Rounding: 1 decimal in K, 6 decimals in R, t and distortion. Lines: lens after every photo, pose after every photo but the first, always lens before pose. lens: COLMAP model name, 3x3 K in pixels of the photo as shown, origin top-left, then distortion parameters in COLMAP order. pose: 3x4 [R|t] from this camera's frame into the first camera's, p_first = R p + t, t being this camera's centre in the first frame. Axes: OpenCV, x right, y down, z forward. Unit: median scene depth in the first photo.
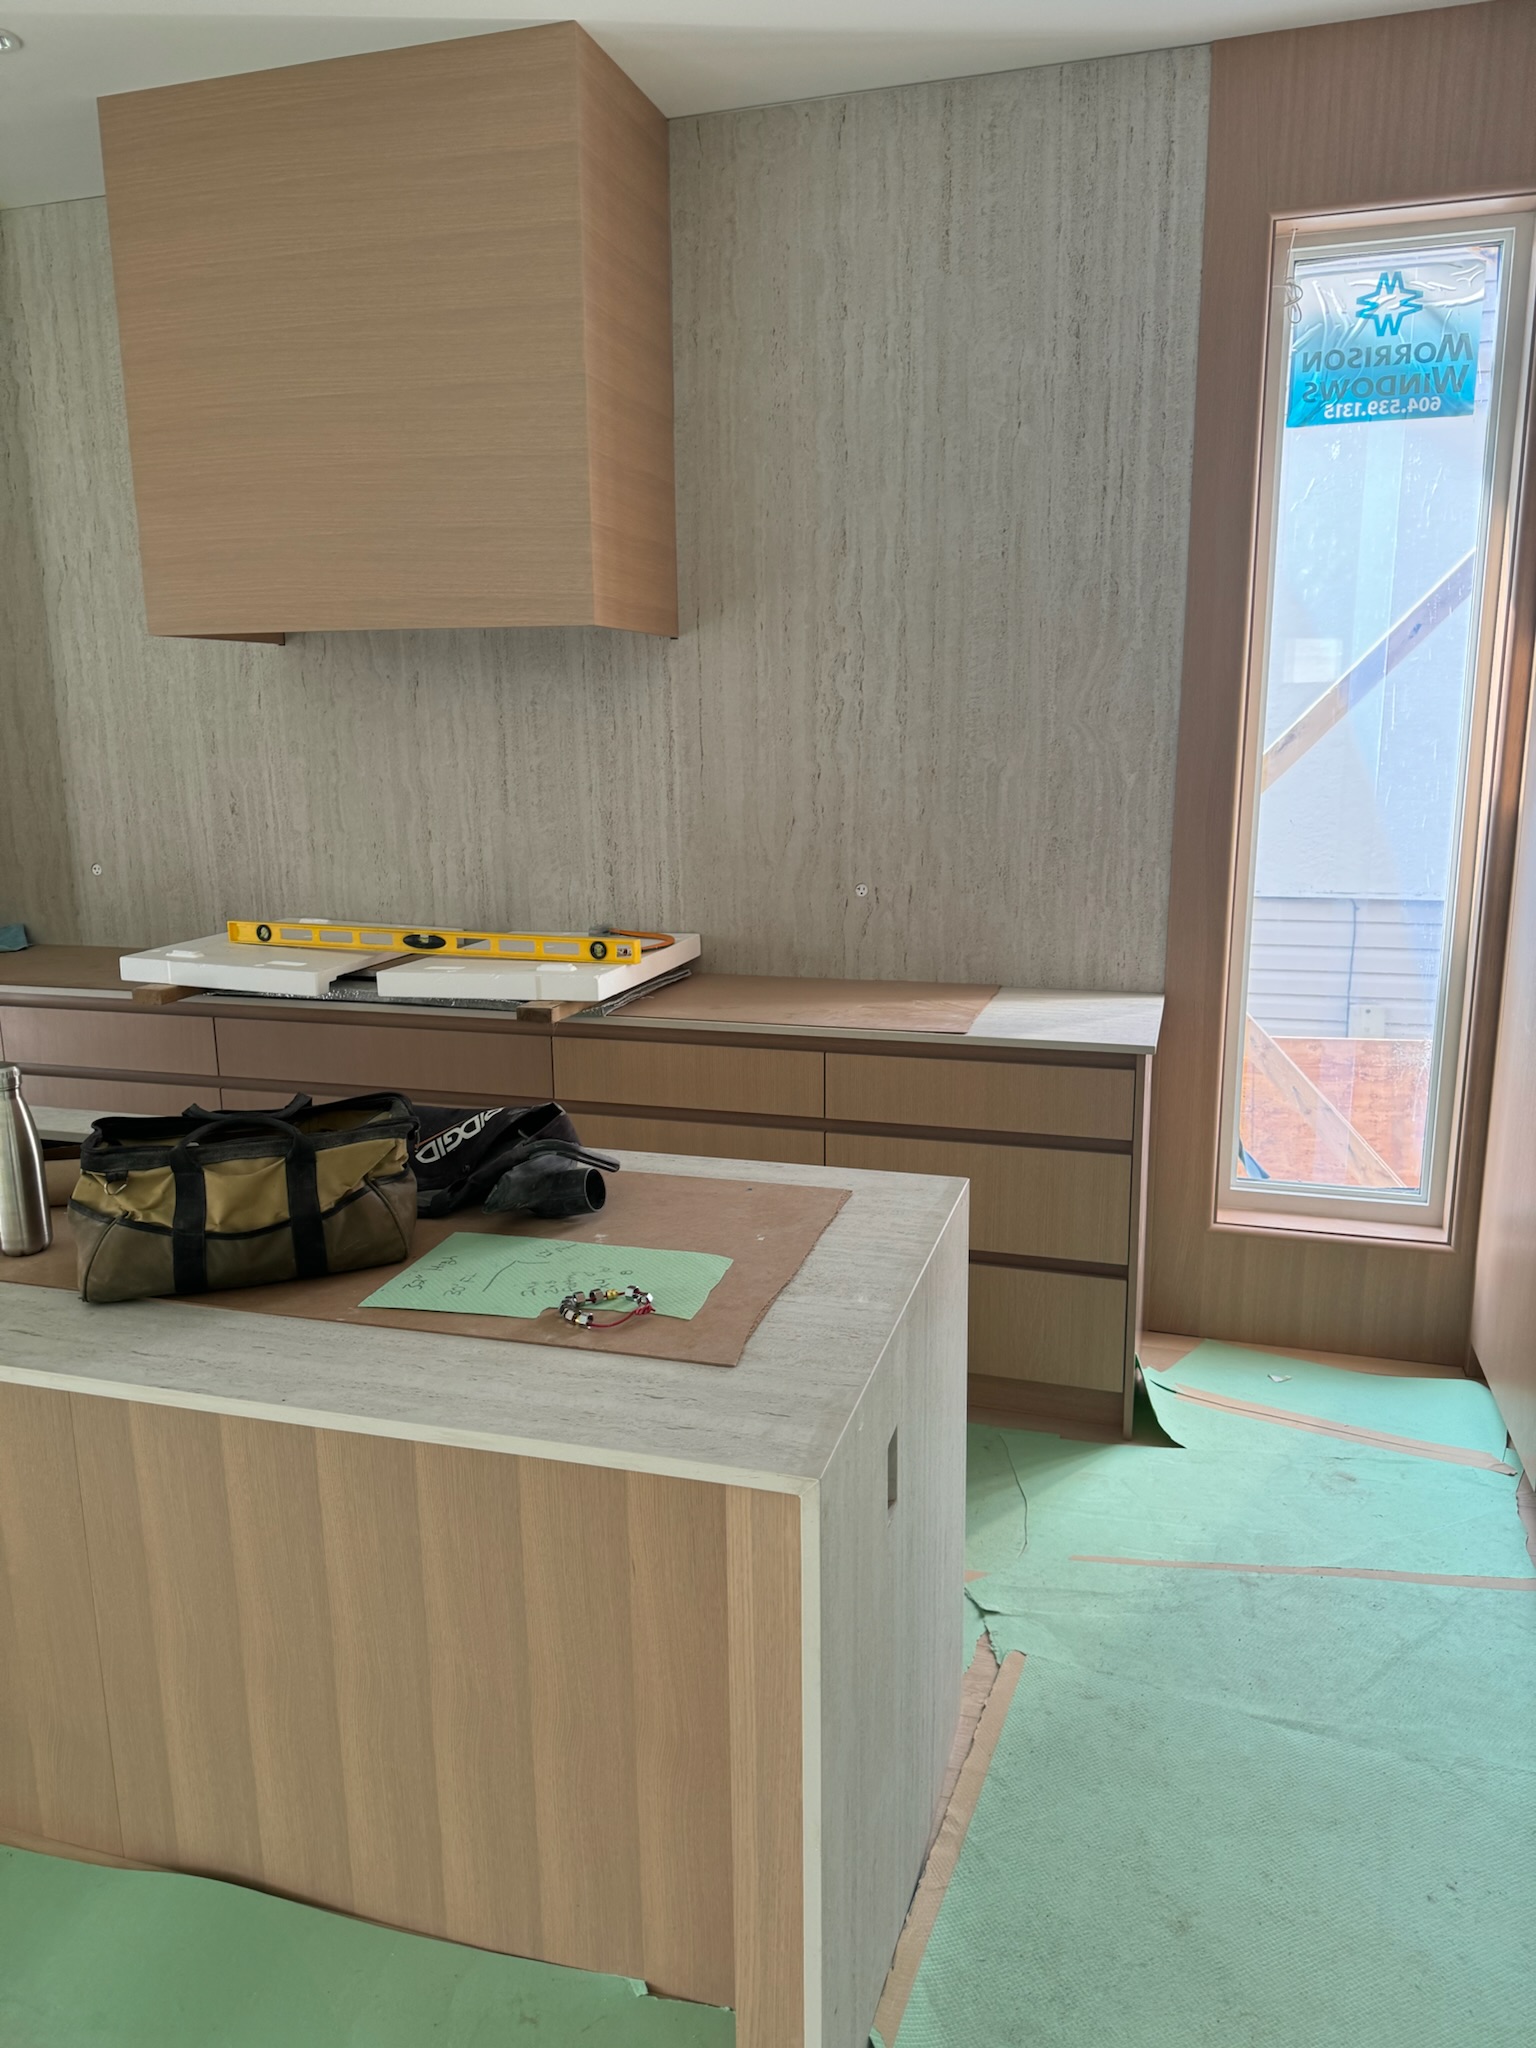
lens RADIAL K [[1435.3, 0, 764.2], [0, 1435.3, 1032.3], [0, 0, 1]] dist [0.056362, -0.067459]
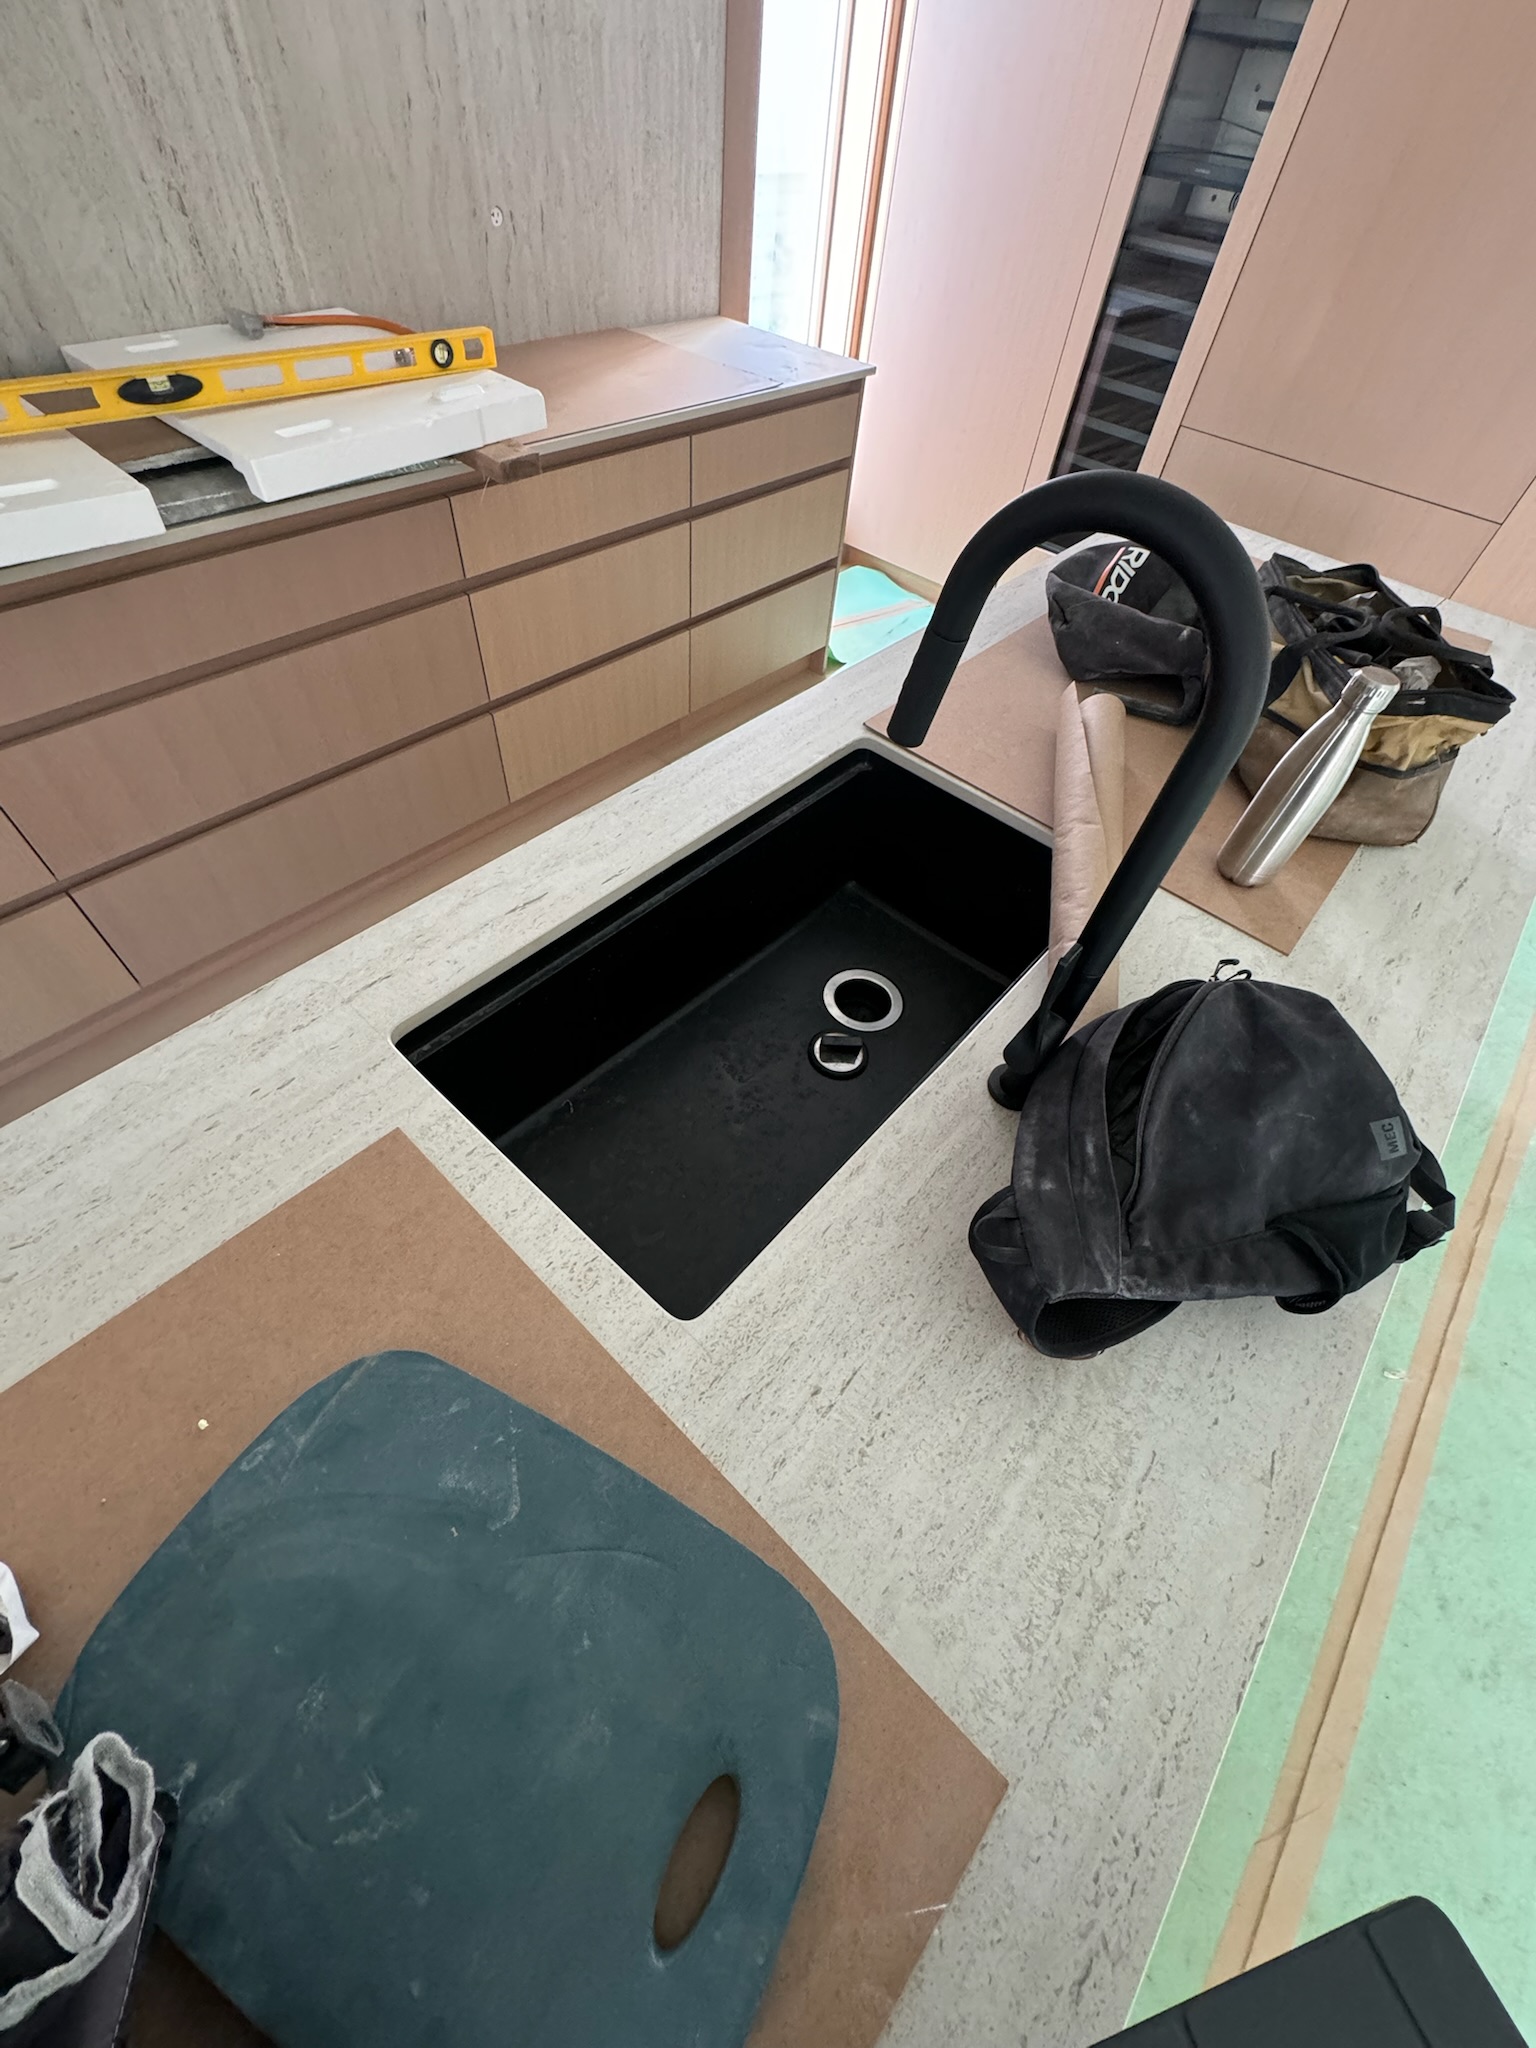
lens RADIAL K [[812.0, 0, 763.9], [0, 812.0, 1023.3], [0, 0, 1]] dist [-0.002255, -0.000108]
pose [[0.414555, -0.681439, 0.603146, -0.530241], [0.104111, 0.693942, 0.712464, -0.094860], [-0.904049, -0.232561, 0.358622, 0.560432]]
